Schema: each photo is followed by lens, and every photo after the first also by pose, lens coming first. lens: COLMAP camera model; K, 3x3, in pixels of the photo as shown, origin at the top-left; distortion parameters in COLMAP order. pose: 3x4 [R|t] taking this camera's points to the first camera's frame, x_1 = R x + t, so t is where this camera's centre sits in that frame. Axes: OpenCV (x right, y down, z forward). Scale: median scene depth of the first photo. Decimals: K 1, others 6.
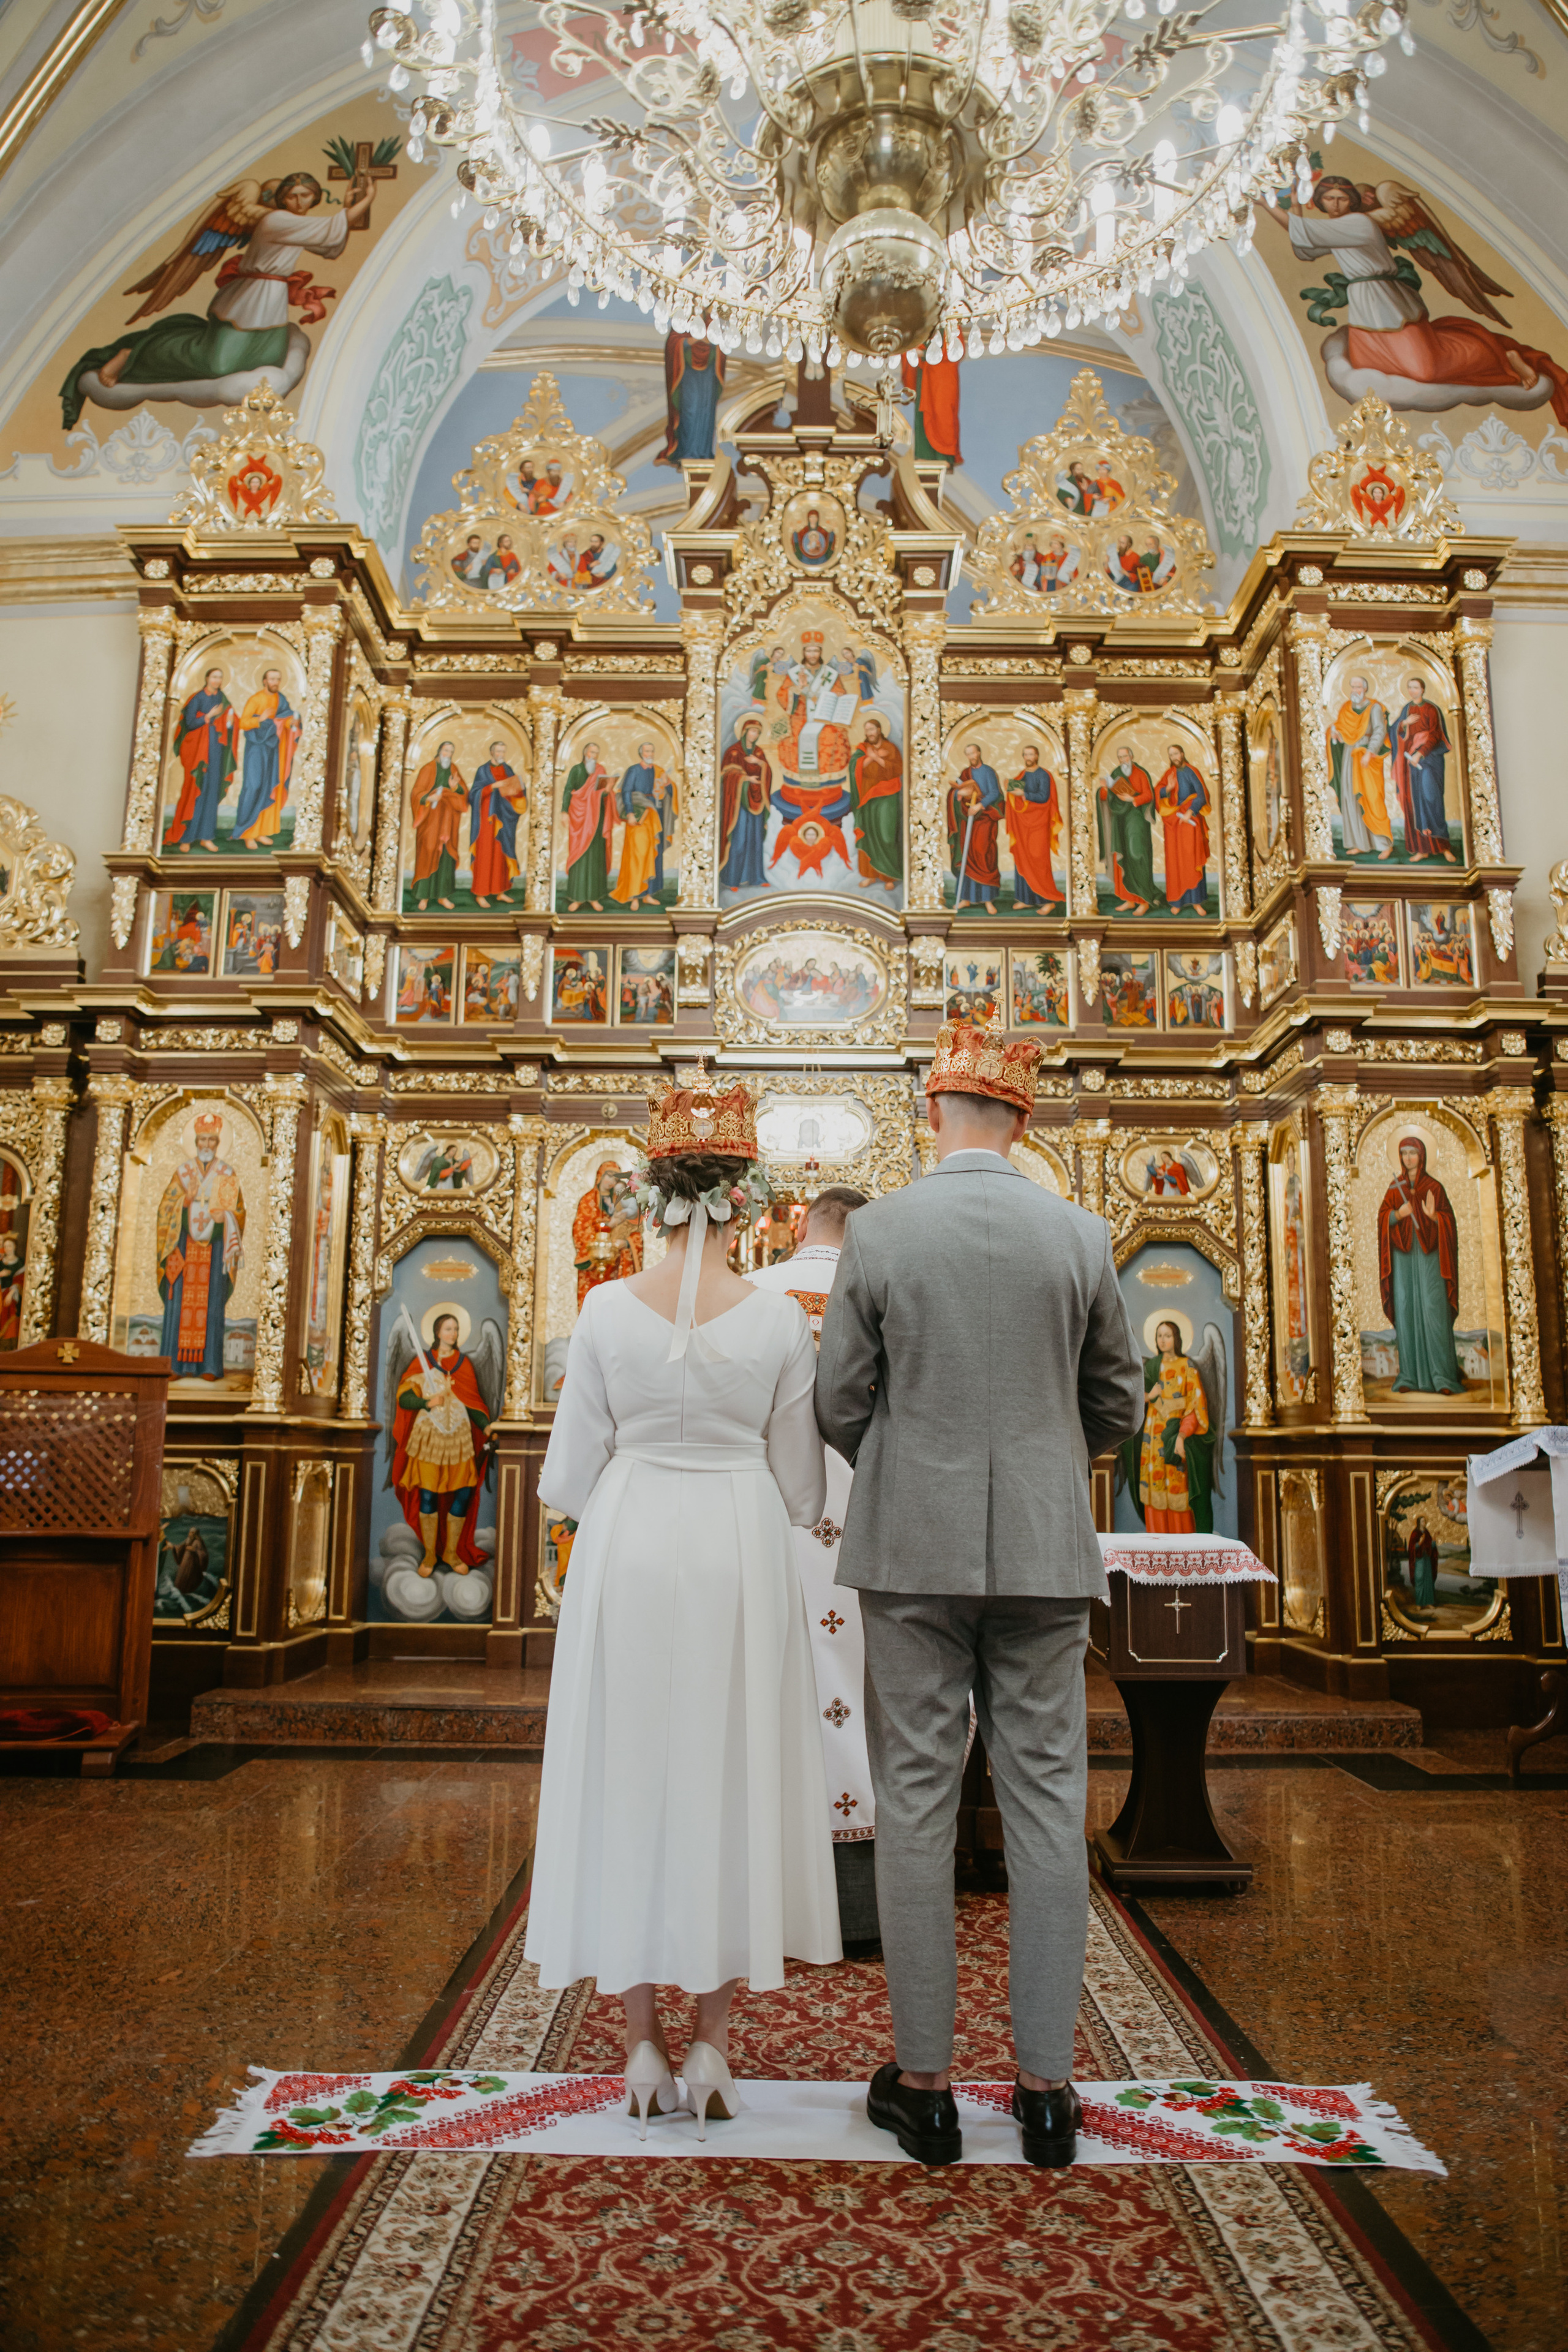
lens RADIAL K [[1606.3, 0, 793.9], [0, 1606.3, 1178.2], [0, 0, 1]] dist [-0.067088, 0.029138]
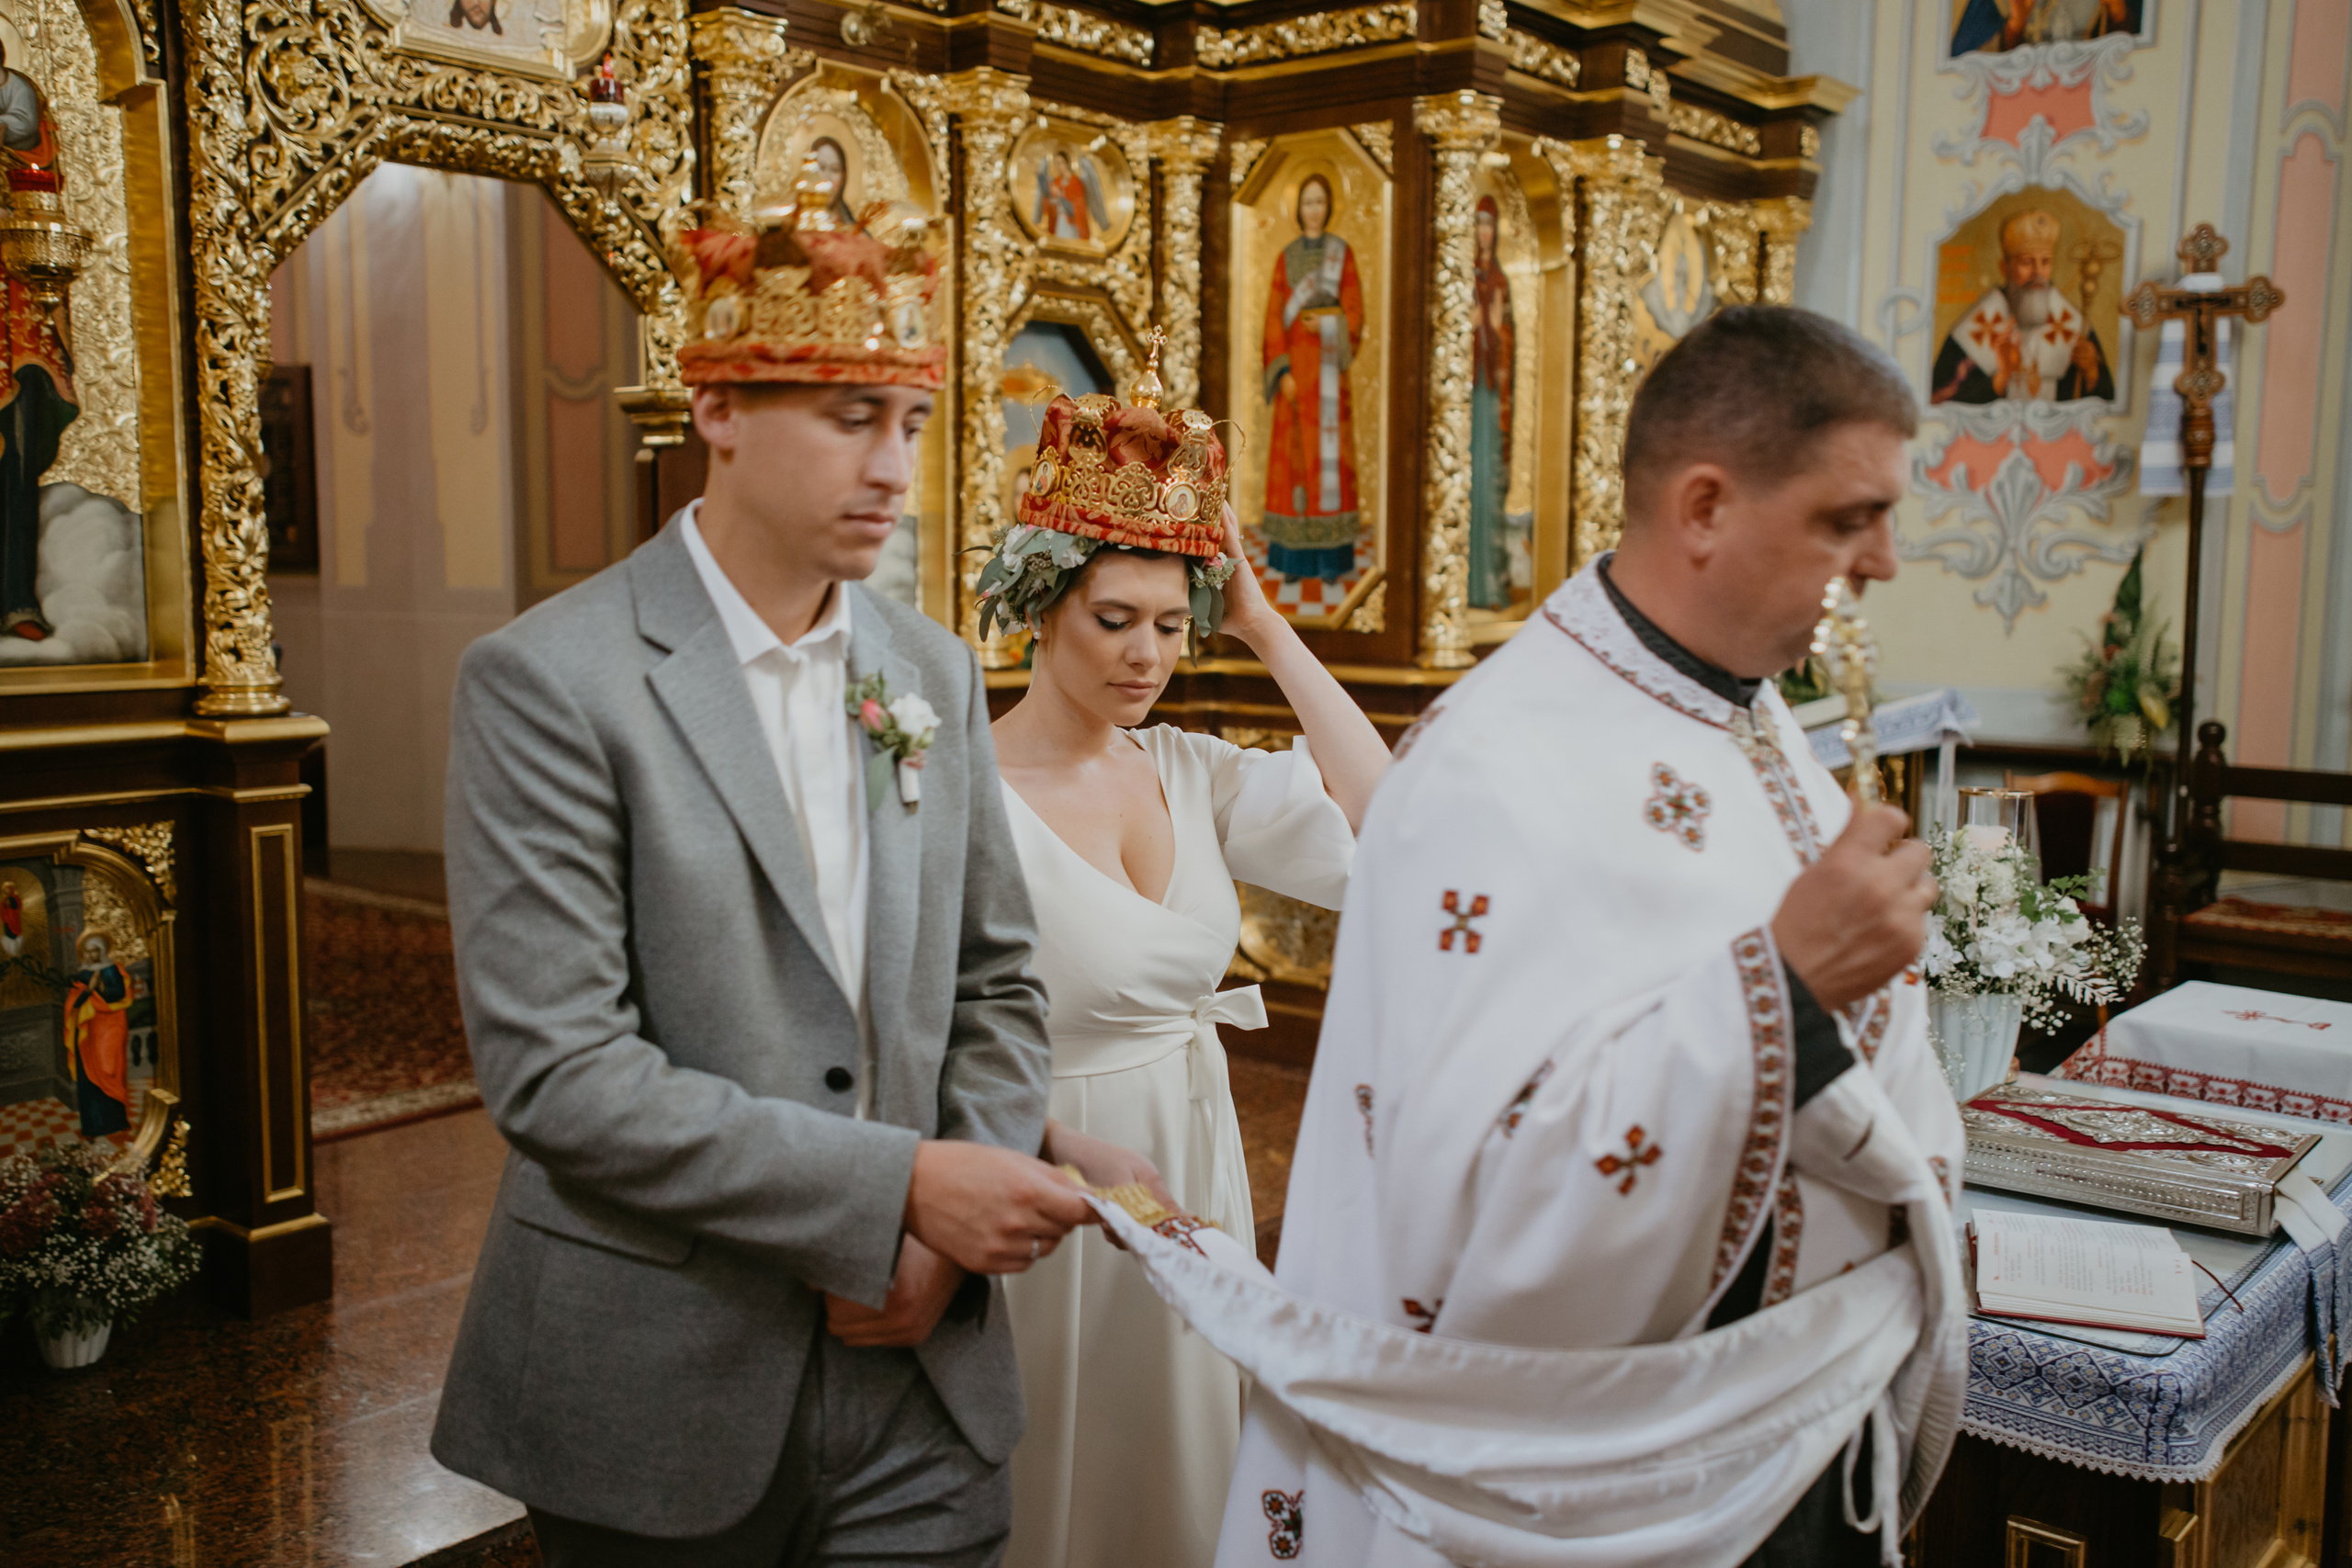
lens RADIAL K [[2194.8, 0, 1188.8], [0, 2194.8, 788.9], [0, 0, 1]] dist [0.044171, 0.000000]
pose [[0.628397, -0.097193, 0.771797, -0.337411], [-0.144091, 0.960451, 0.238269, 0.006626], [-0.764432, -0.260936, 0.589539, 0.481095]]
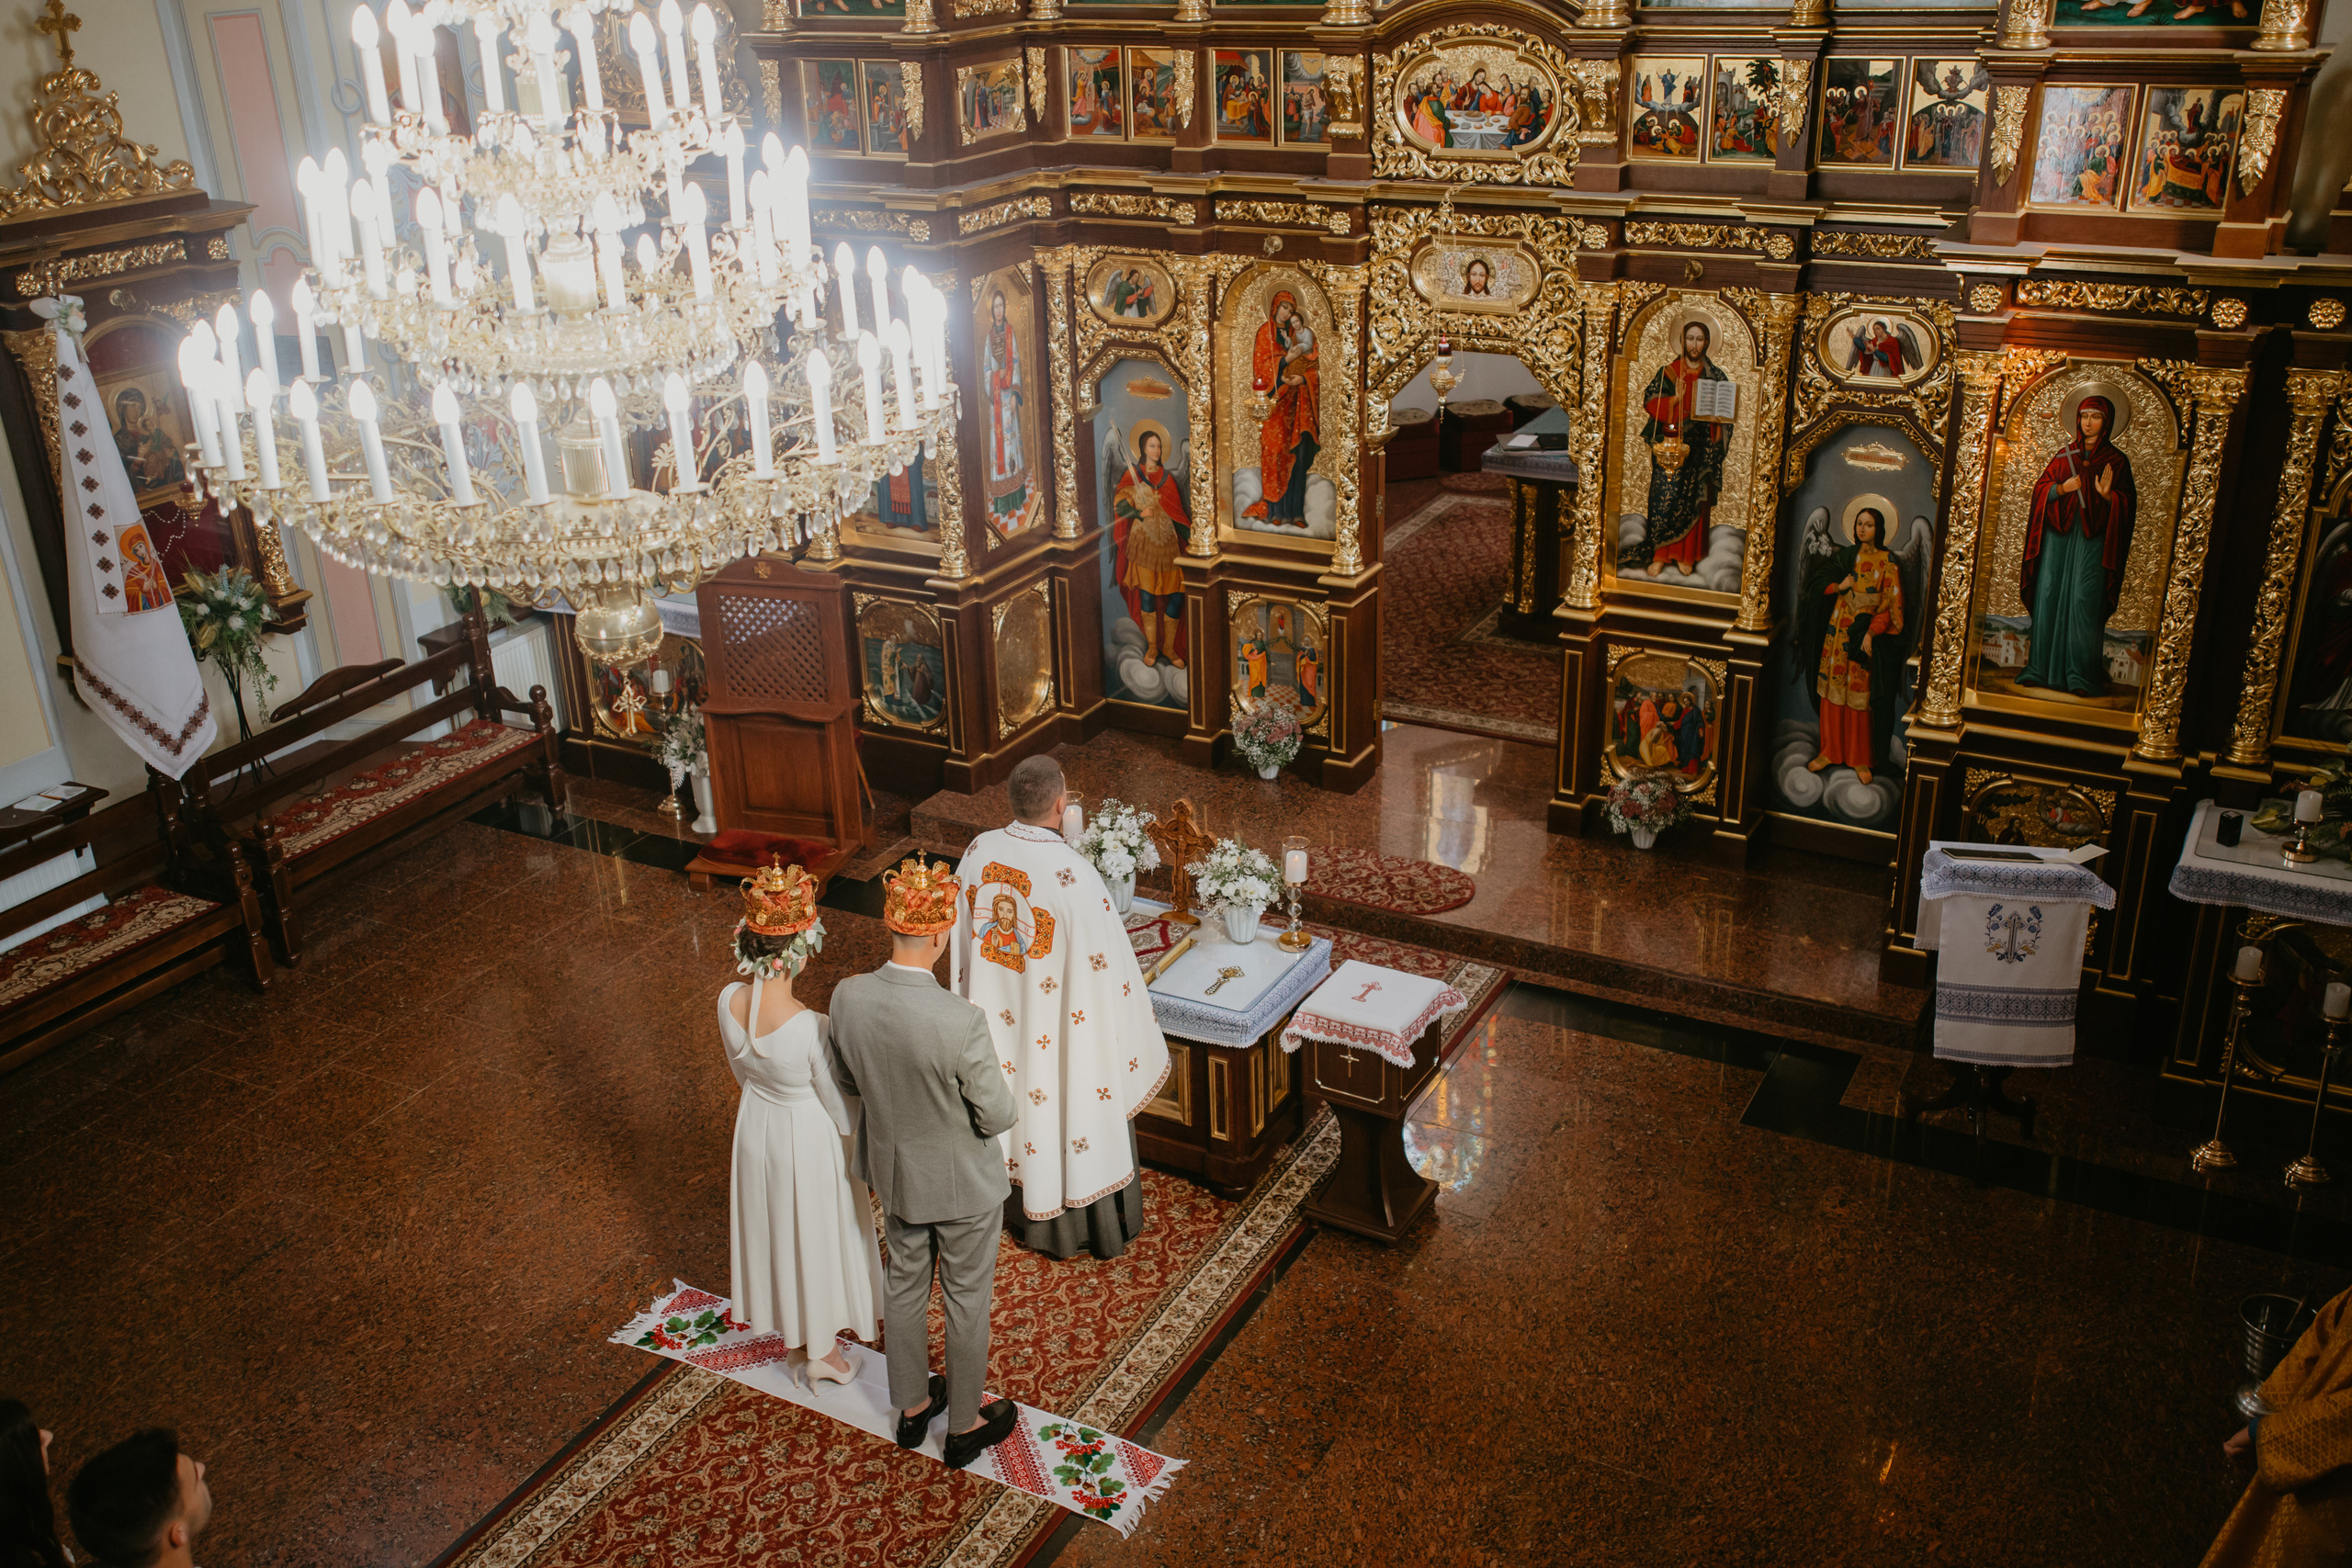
lens RADIAL K [[2194.8, 0, 1180.7], [0, 2194.8, 794.9], [0, 0, 1]] dist [0.044171, 0.000000]
pose [[0.876635, 0.162467, -0.452897, 0.479291], [0.117499, 0.840486, 0.528940, -0.465389], [0.466588, -0.516903, 0.717709, -0.121549]]
